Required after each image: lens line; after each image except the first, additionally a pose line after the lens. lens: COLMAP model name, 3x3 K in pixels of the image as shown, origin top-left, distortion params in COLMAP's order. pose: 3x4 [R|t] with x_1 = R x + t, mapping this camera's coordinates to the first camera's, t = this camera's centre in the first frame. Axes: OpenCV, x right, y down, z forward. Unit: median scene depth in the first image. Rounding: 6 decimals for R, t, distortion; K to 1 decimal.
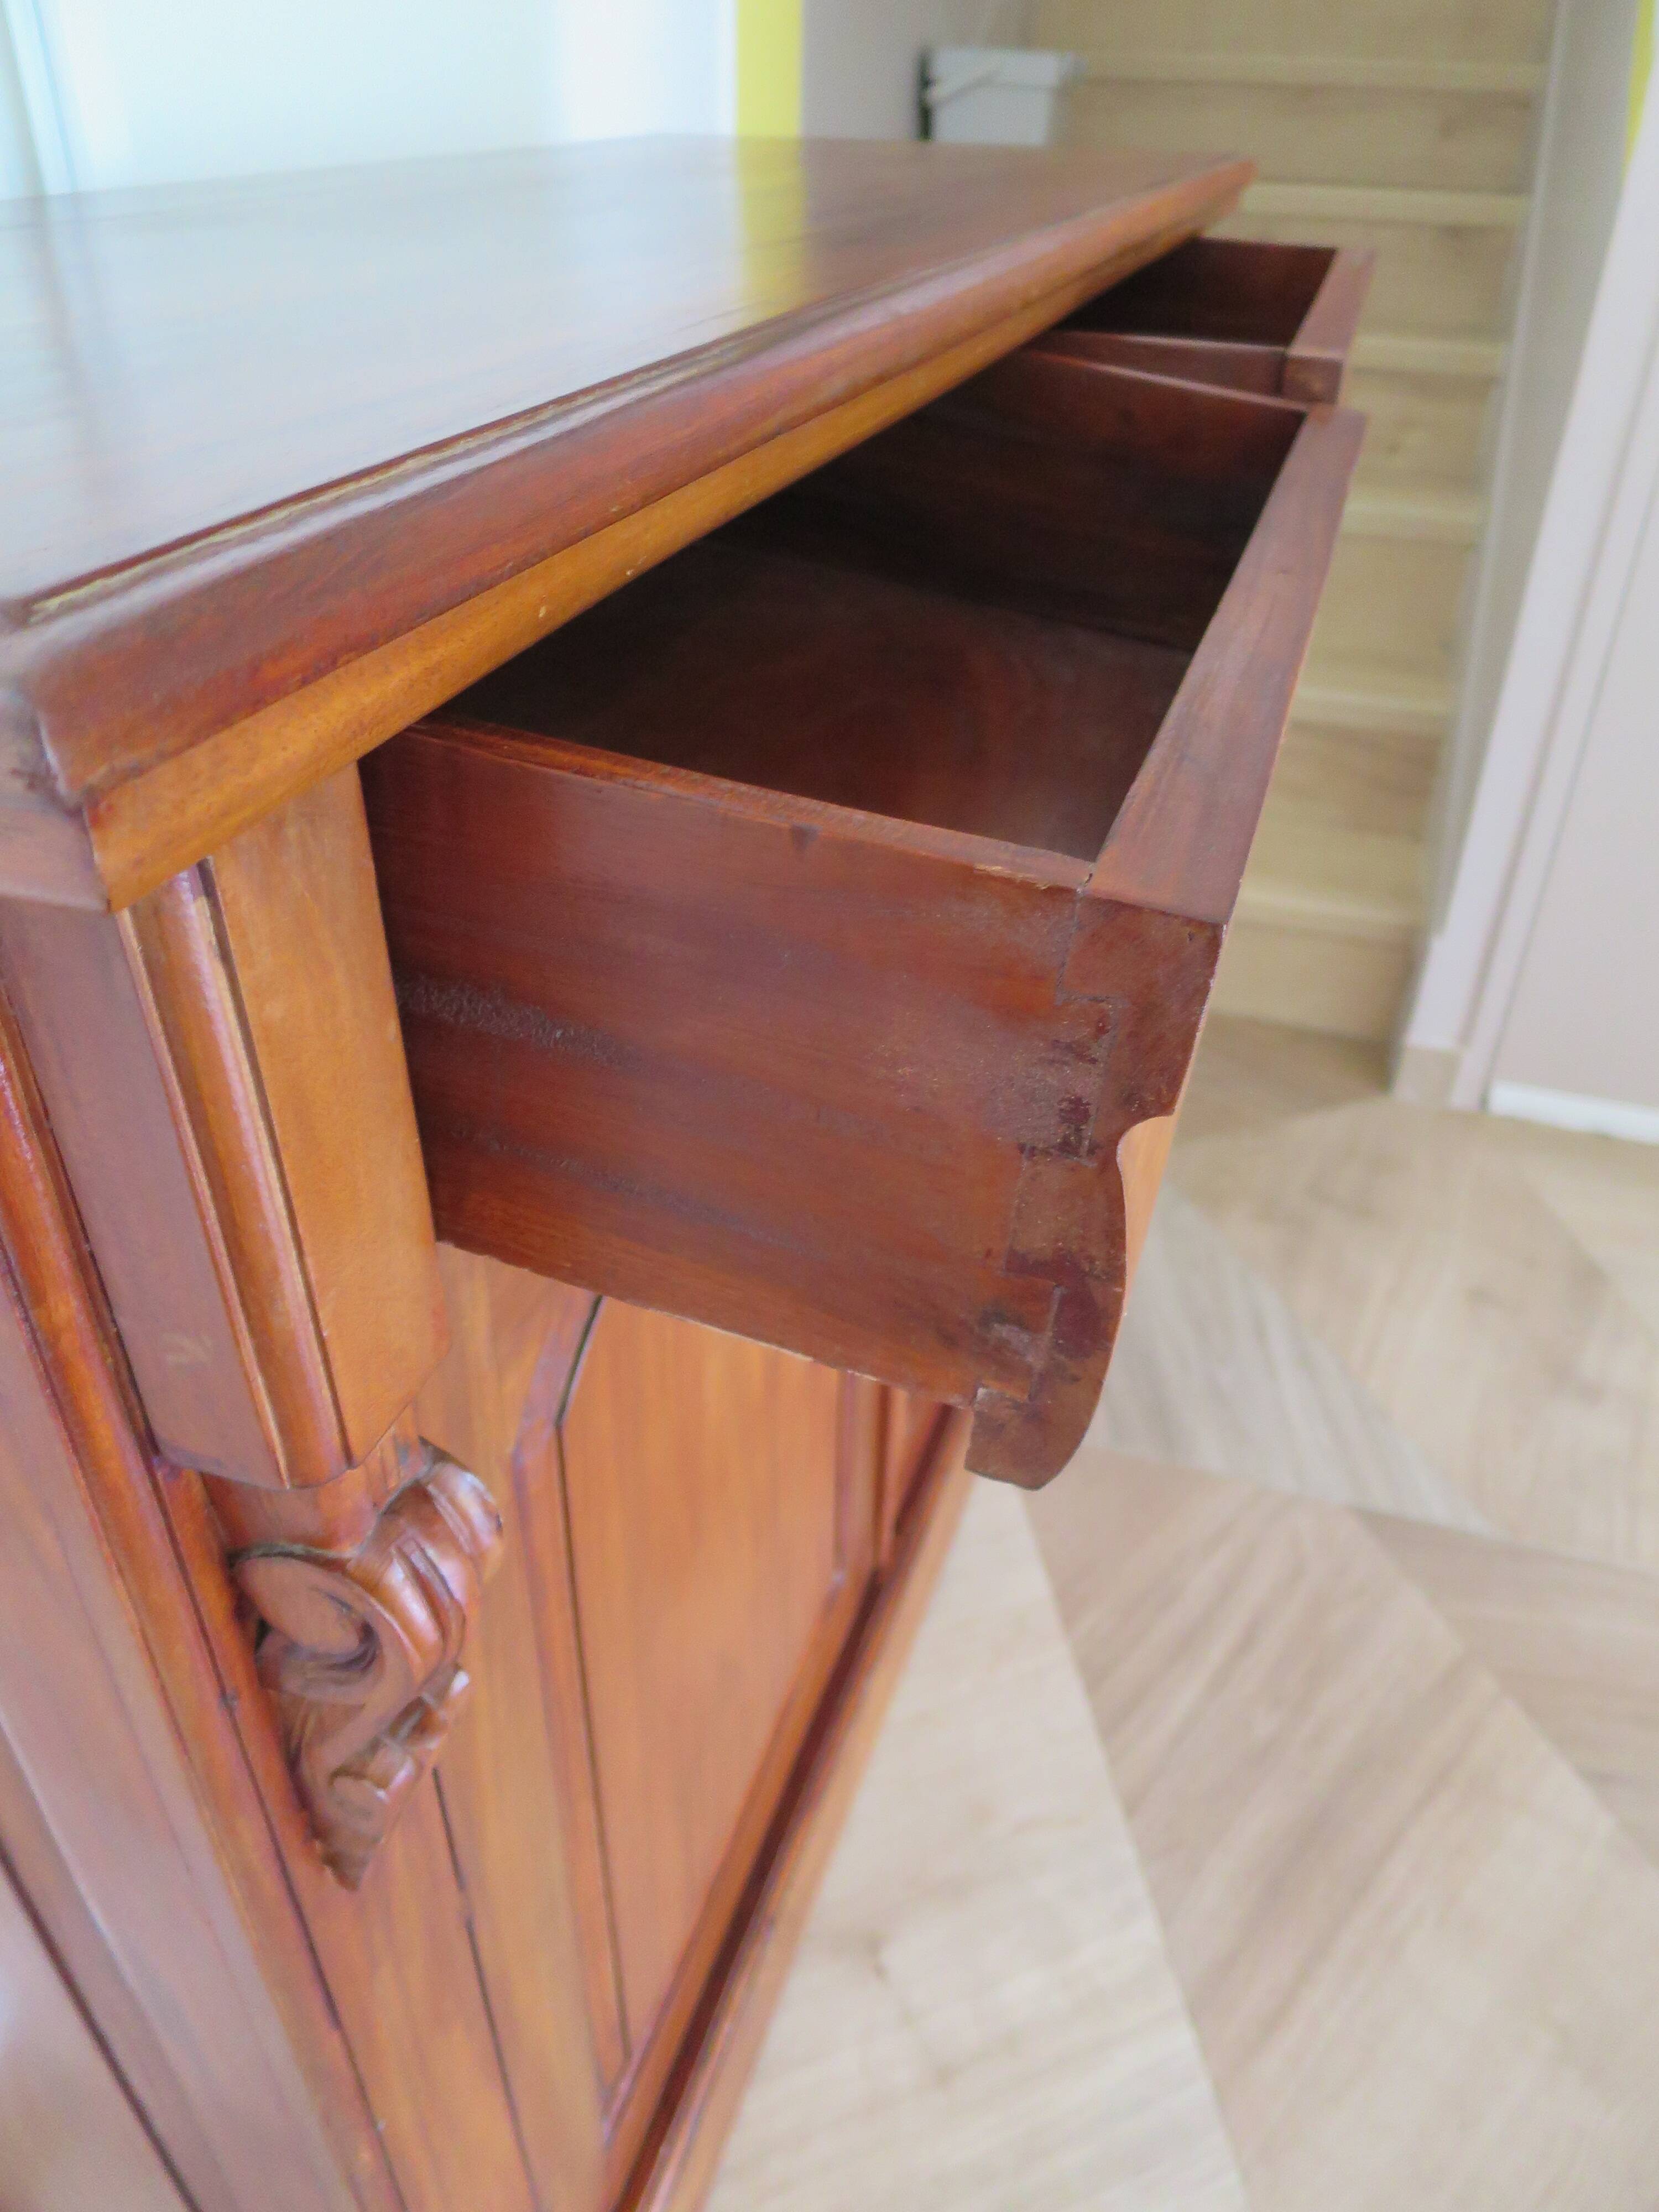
lens RADIAL K [[1581.1, 0, 832.4], [0, 1581.1, 1103.8], [0, 0, 1]] dist [-0.051364, 0.011633]
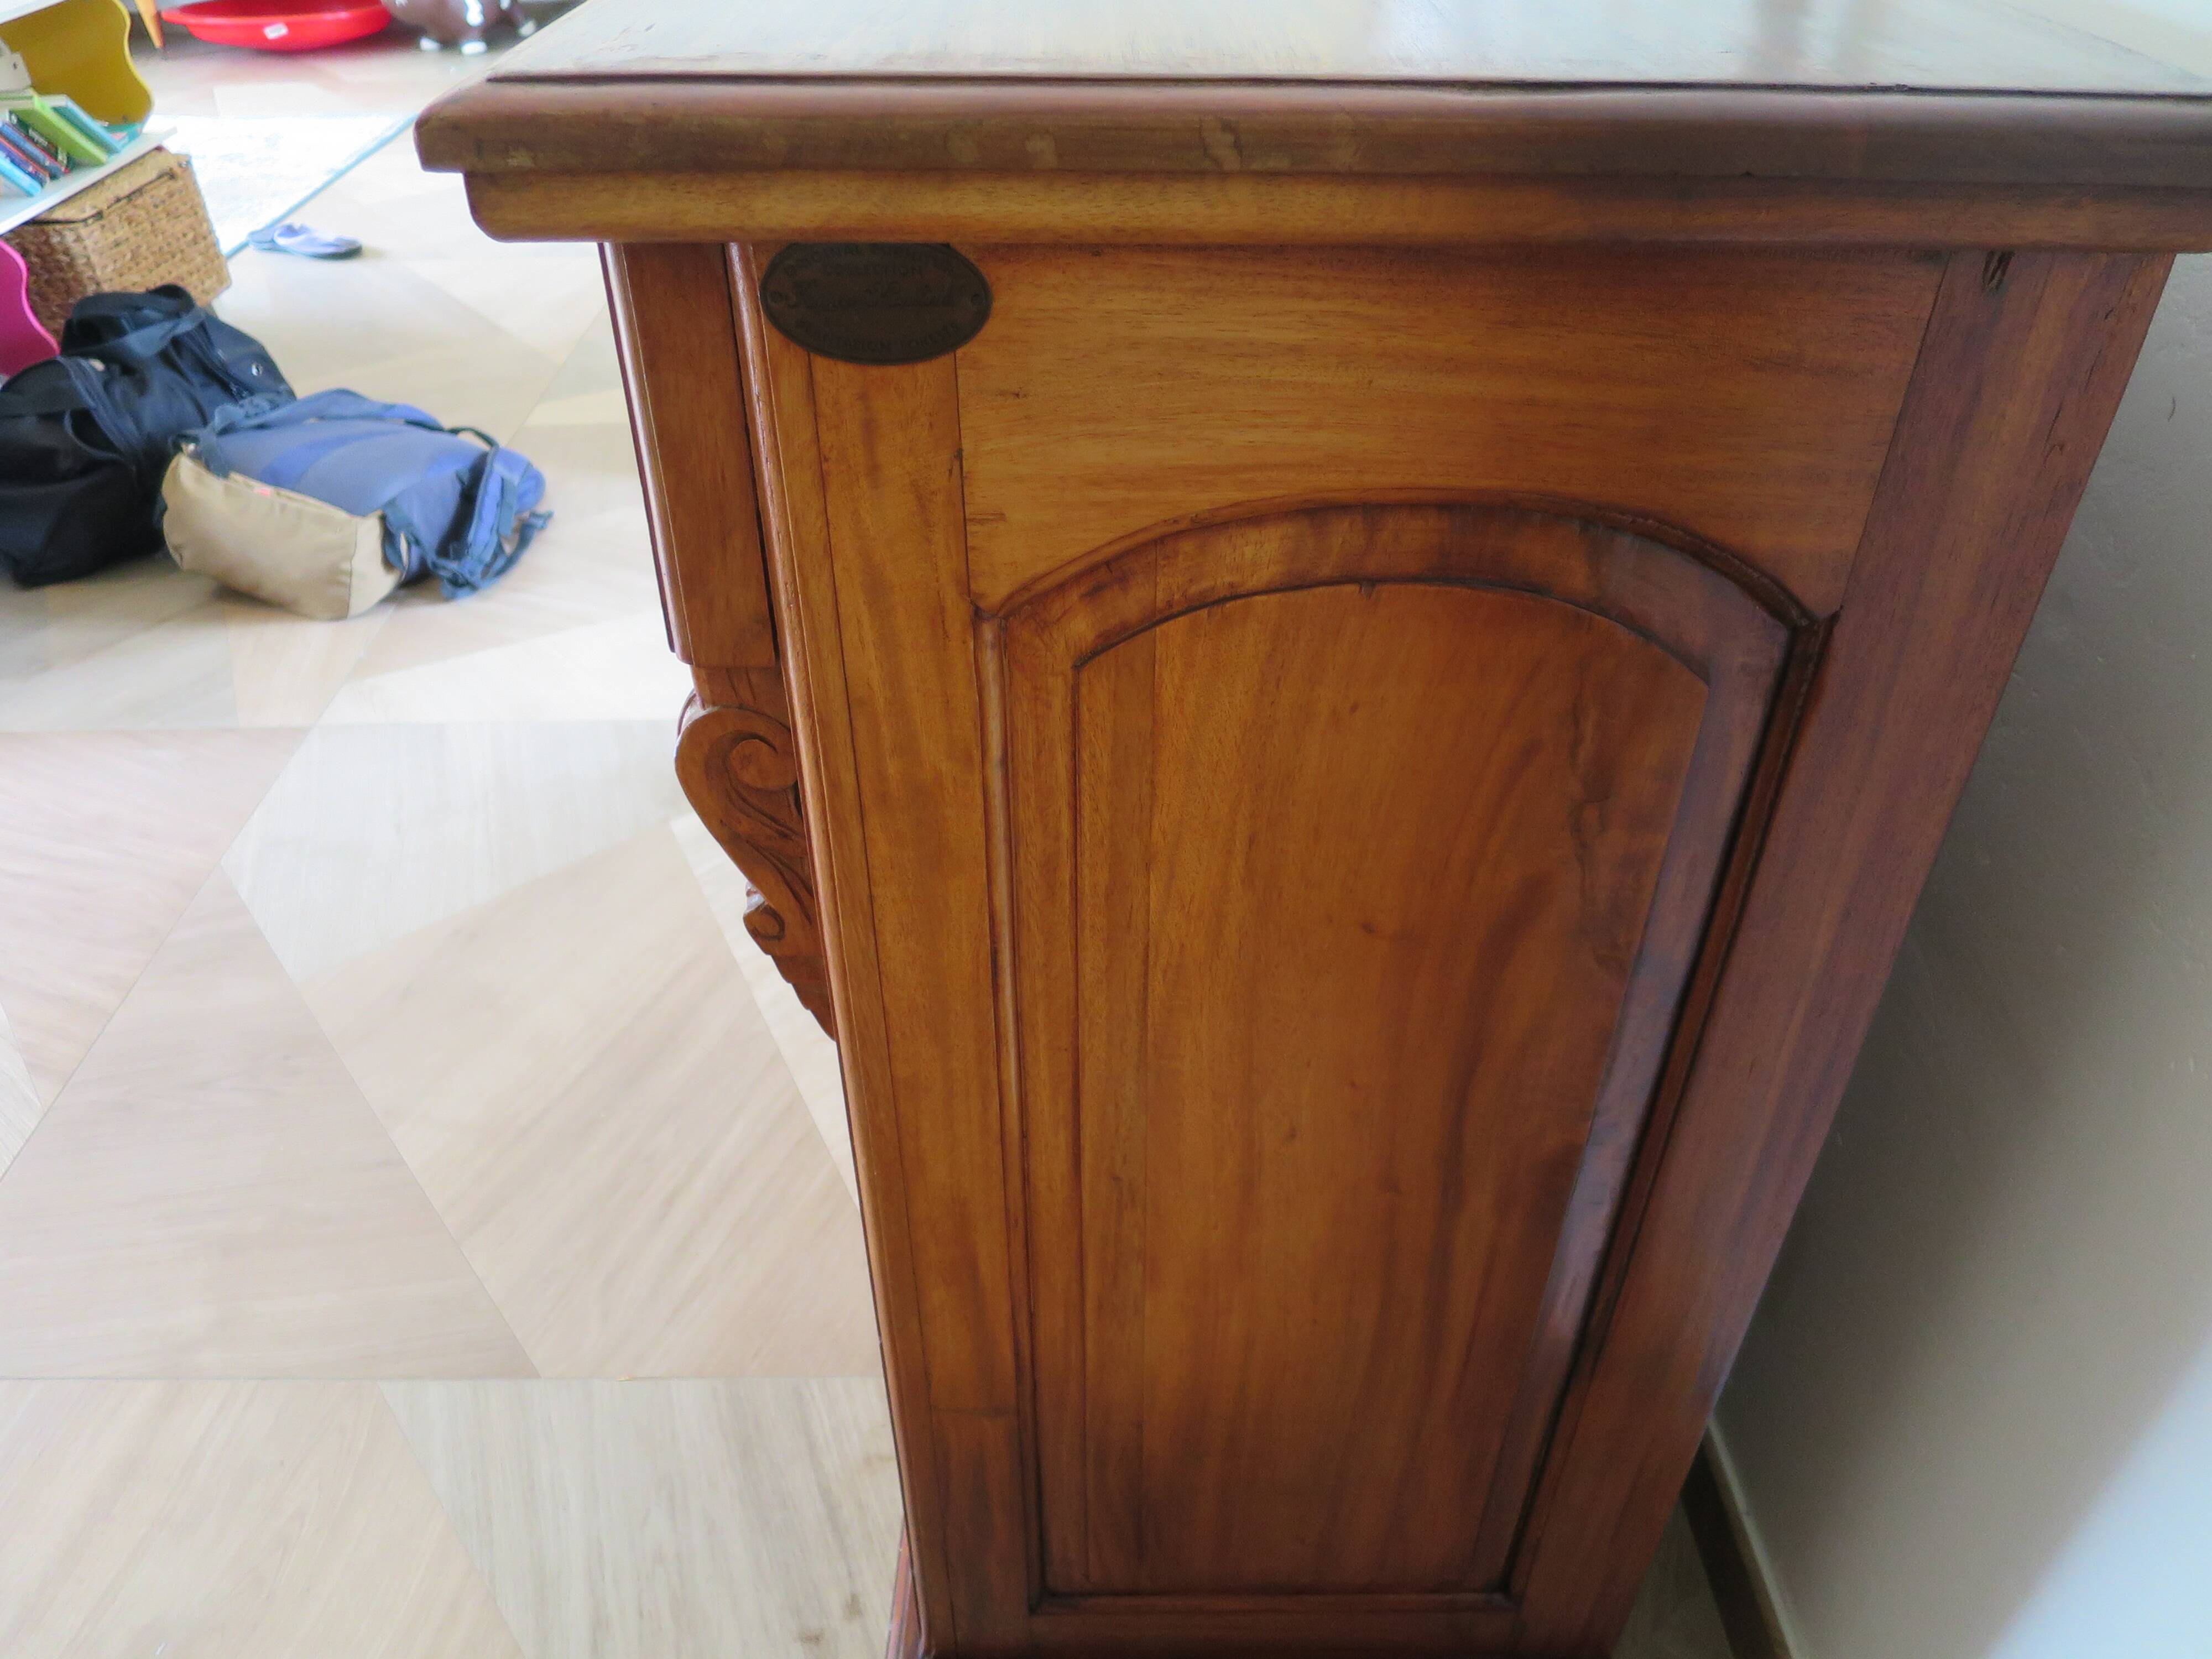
lens RADIAL K [[1581.1, 0, 1127.2], [0, 1581.1, 826.2], [0, 0, 1]] dist [-0.051364, 0.011633]
pose [[-0.942614, 0.182880, -0.279346, 0.235088], [-0.203175, 0.349742, 0.914549, -0.863892], [0.264952, 0.918823, -0.292515, 1.233472]]
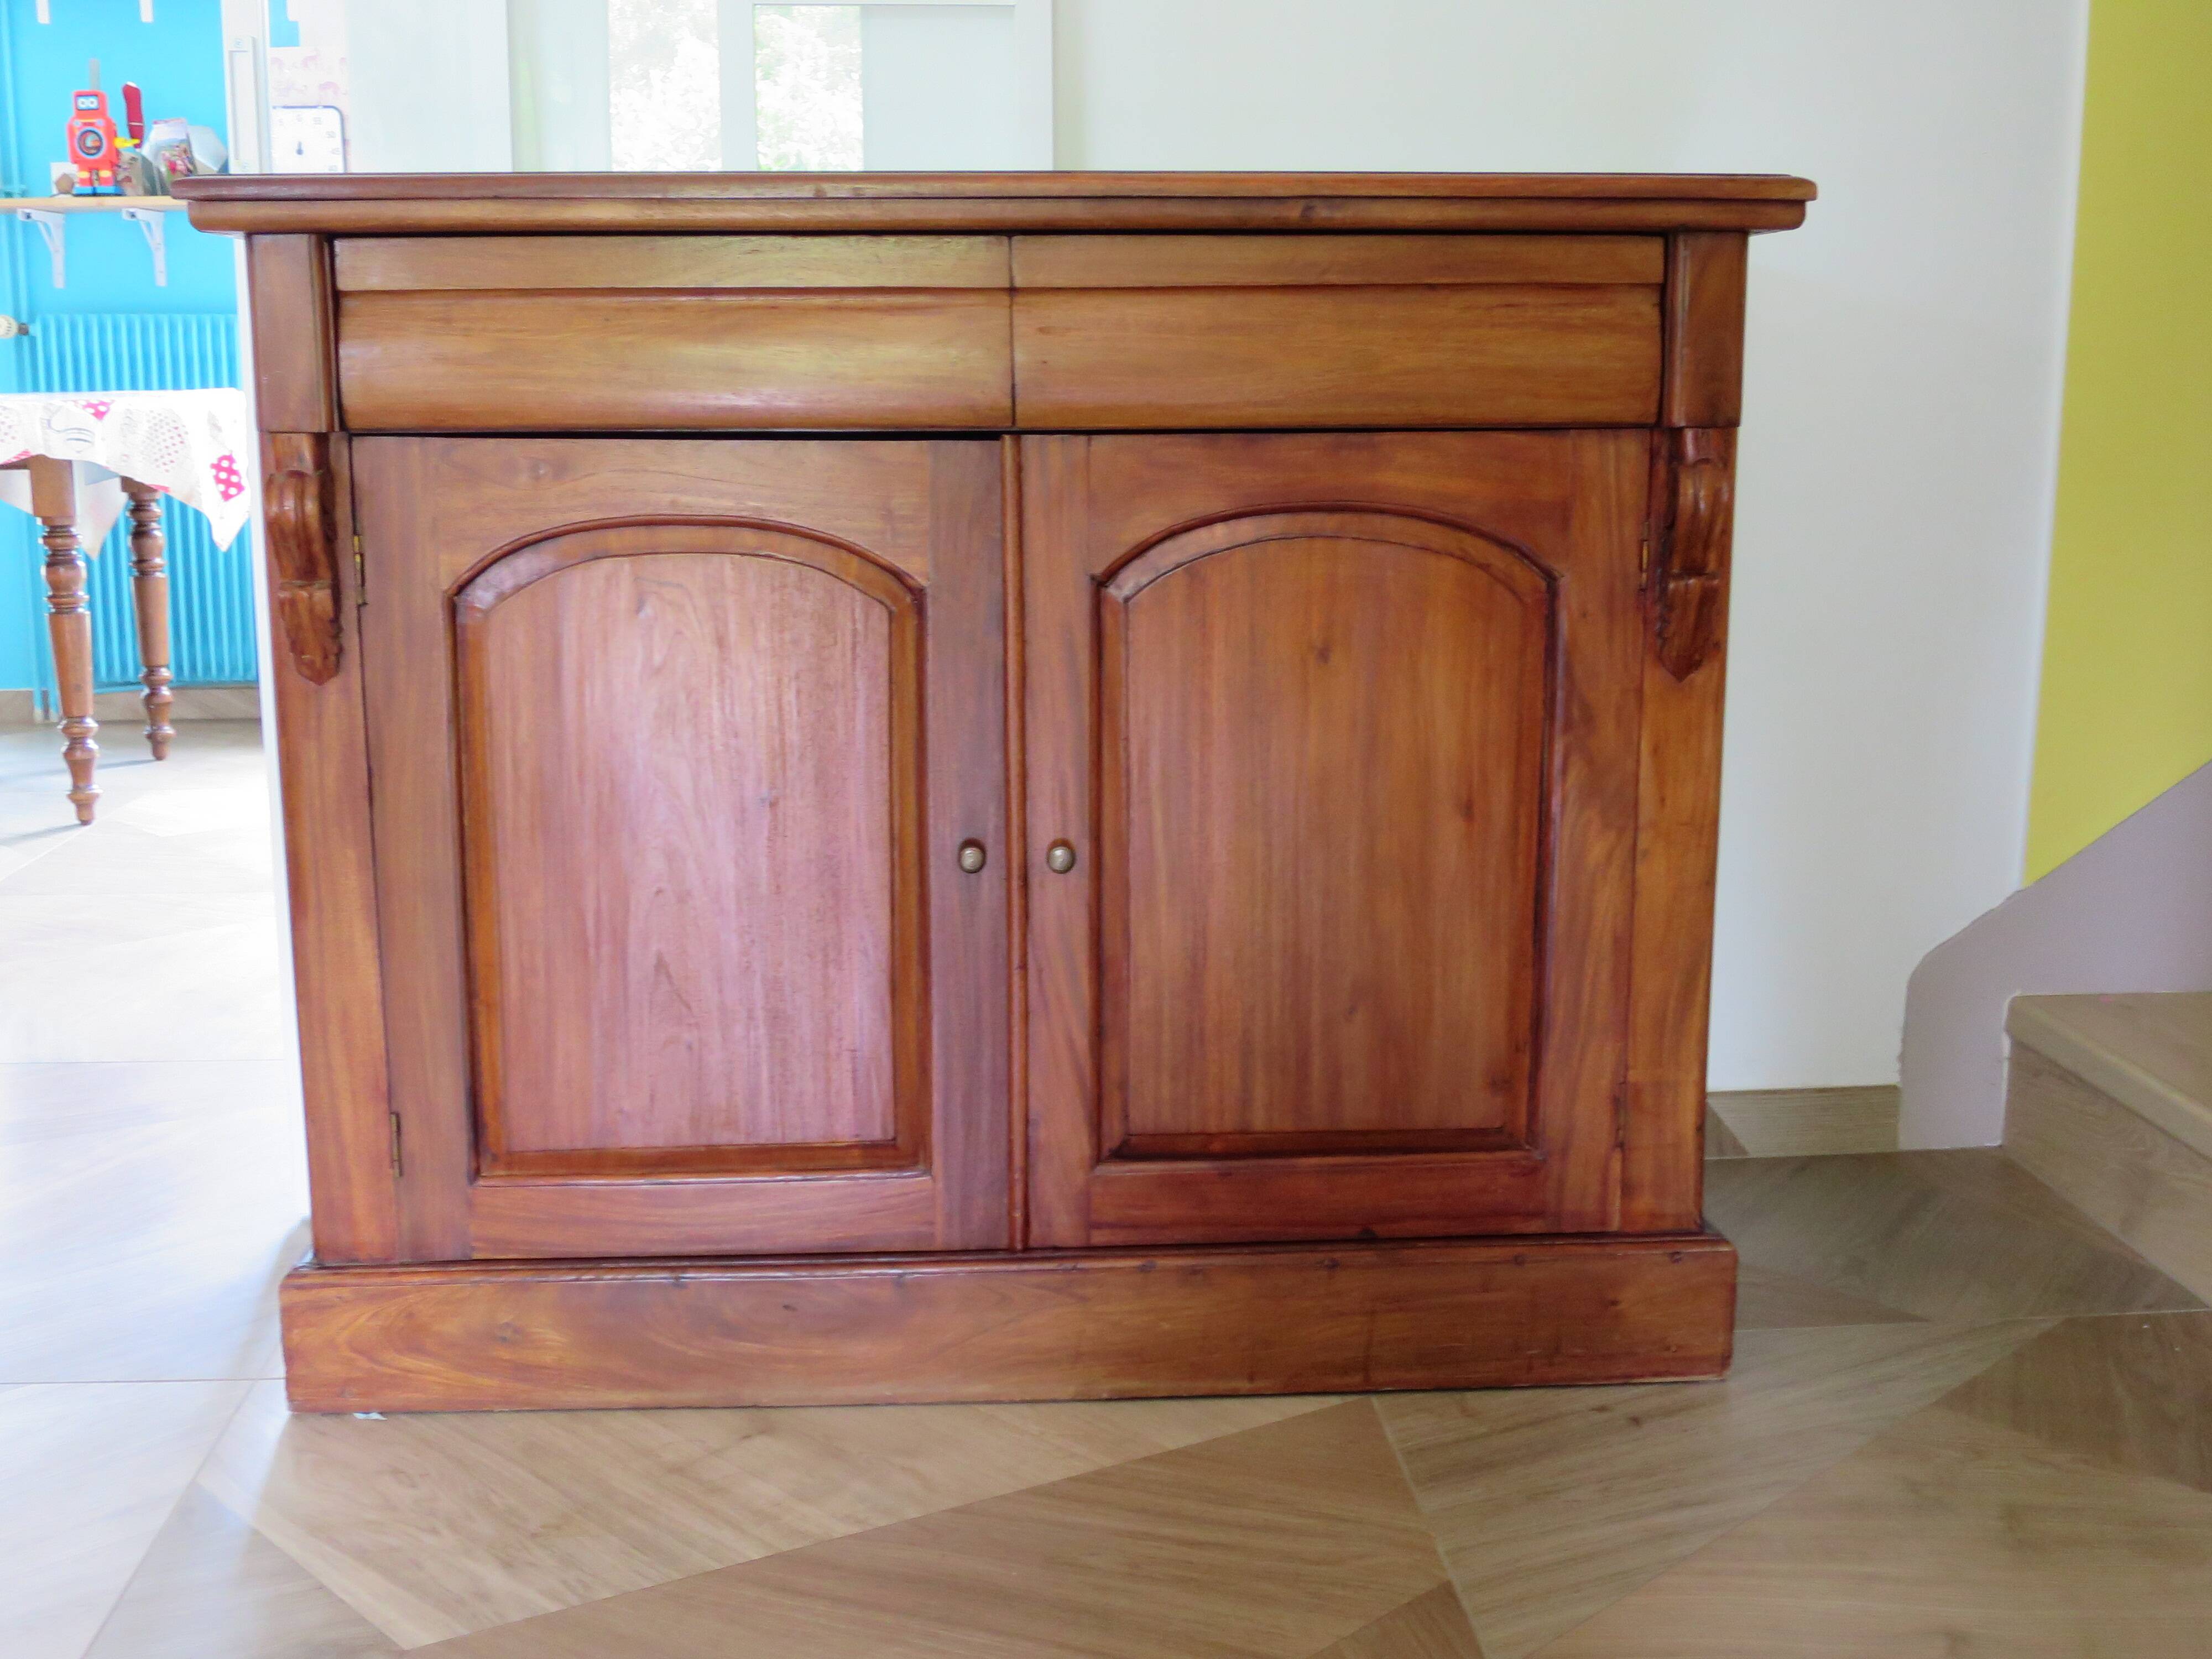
lens RADIAL K [[2366.0, 0, 1107.2], [0, 2366.0, 819.3], [0, 0, 1]] dist [-0.085236, 0.000000]
pose [[0.383187, 0.162742, -0.909221, 1.519011], [-0.512453, 0.856425, -0.062679, 0.096602], [0.768479, 0.489951, 0.411569, 0.190495]]
